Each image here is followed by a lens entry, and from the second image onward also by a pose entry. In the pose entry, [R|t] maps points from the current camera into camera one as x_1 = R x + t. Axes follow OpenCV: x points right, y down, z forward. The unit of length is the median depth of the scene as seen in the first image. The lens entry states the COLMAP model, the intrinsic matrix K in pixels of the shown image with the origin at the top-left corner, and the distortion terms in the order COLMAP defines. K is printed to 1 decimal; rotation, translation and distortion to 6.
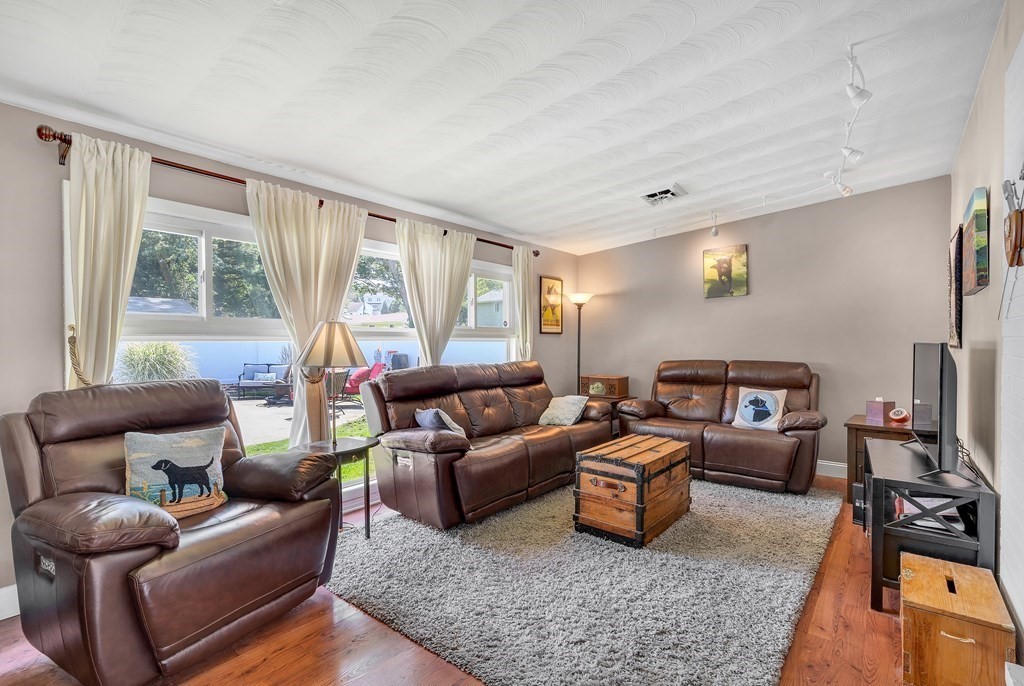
lens RADIAL K [[469.6, 0, 512.0], [0, 469.6, 343.0], [0, 0, 1]] dist [-0.000461, -0.000186]
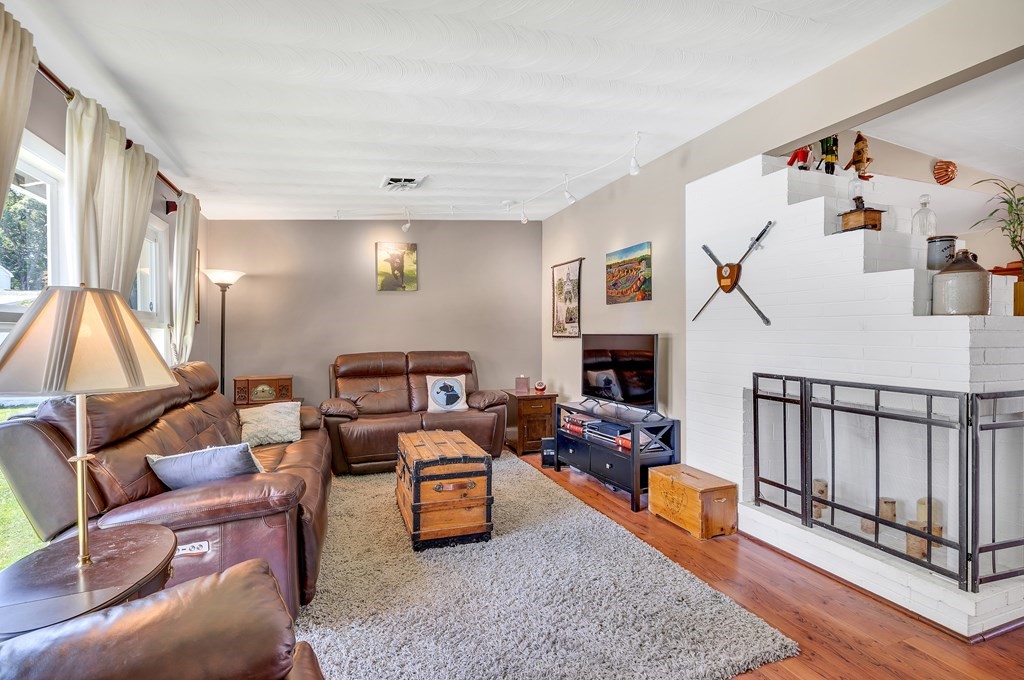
lens RADIAL K [[478.1, 0, 510.7], [0, 478.1, 336.3], [0, 0, 1]] dist [-0.001091, 0.000550]
pose [[0.520588, -0.005910, 0.853788, -0.375275], [0.004556, 0.999981, 0.004144, -0.001008], [-0.853796, 0.001733, 0.520605, 0.277331]]
